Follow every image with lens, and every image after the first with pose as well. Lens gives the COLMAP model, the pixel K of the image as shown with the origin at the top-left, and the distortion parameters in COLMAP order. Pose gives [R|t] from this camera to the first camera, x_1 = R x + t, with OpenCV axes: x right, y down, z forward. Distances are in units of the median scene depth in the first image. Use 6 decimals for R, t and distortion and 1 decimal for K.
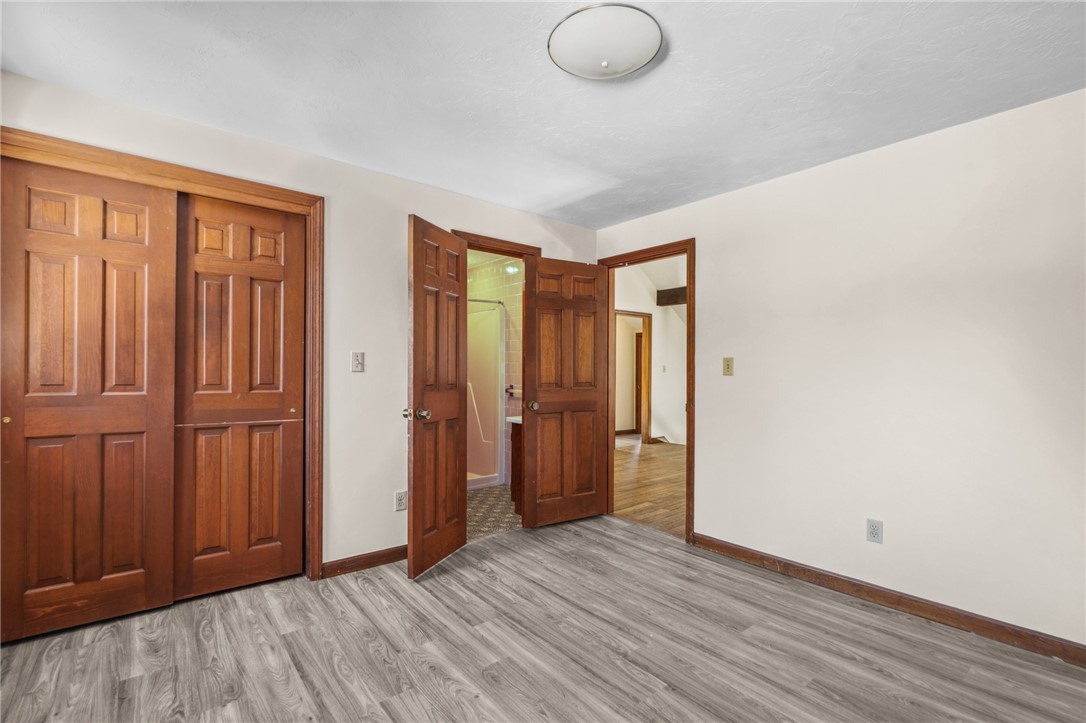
lens RADIAL K [[490.9, 0, 539.5], [0, 490.9, 367.6], [0, 0, 1]] dist [-0.009571, 0.001425]
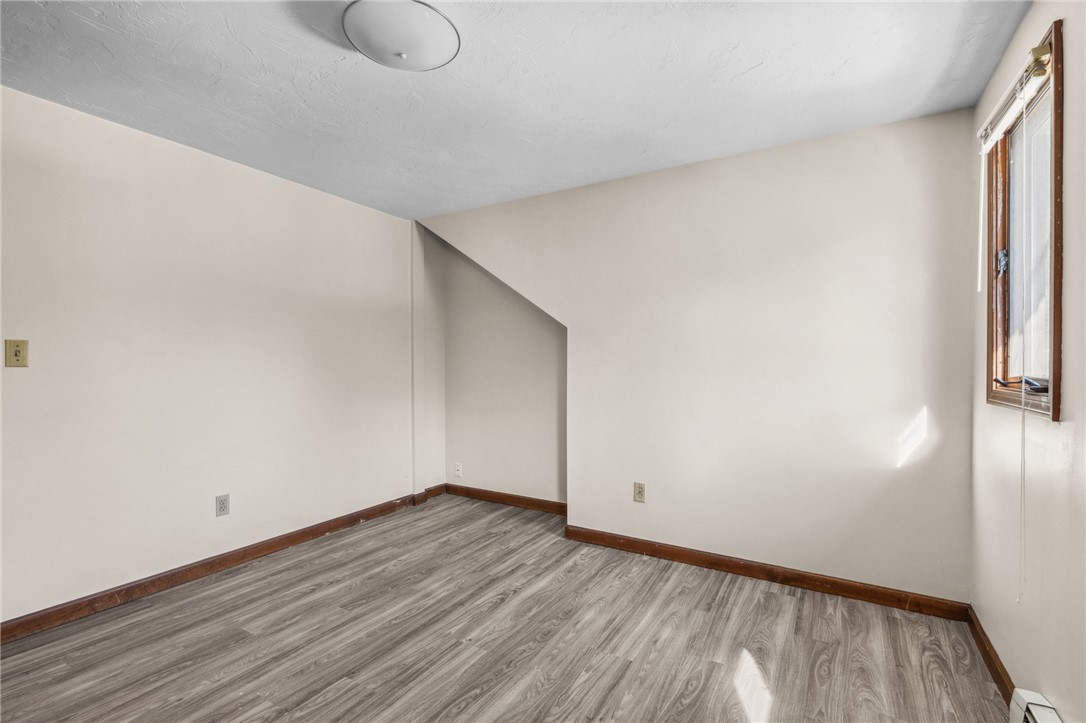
lens RADIAL K [[490.9, 0, 539.5], [0, 490.9, 367.6], [0, 0, 1]] dist [-0.009571, 0.001425]
pose [[-0.325155, -0.026374, 0.945293, -0.656843], [-0.013428, 0.999639, 0.023271, -0.010363], [-0.945565, -0.005126, -0.325392, 0.785819]]
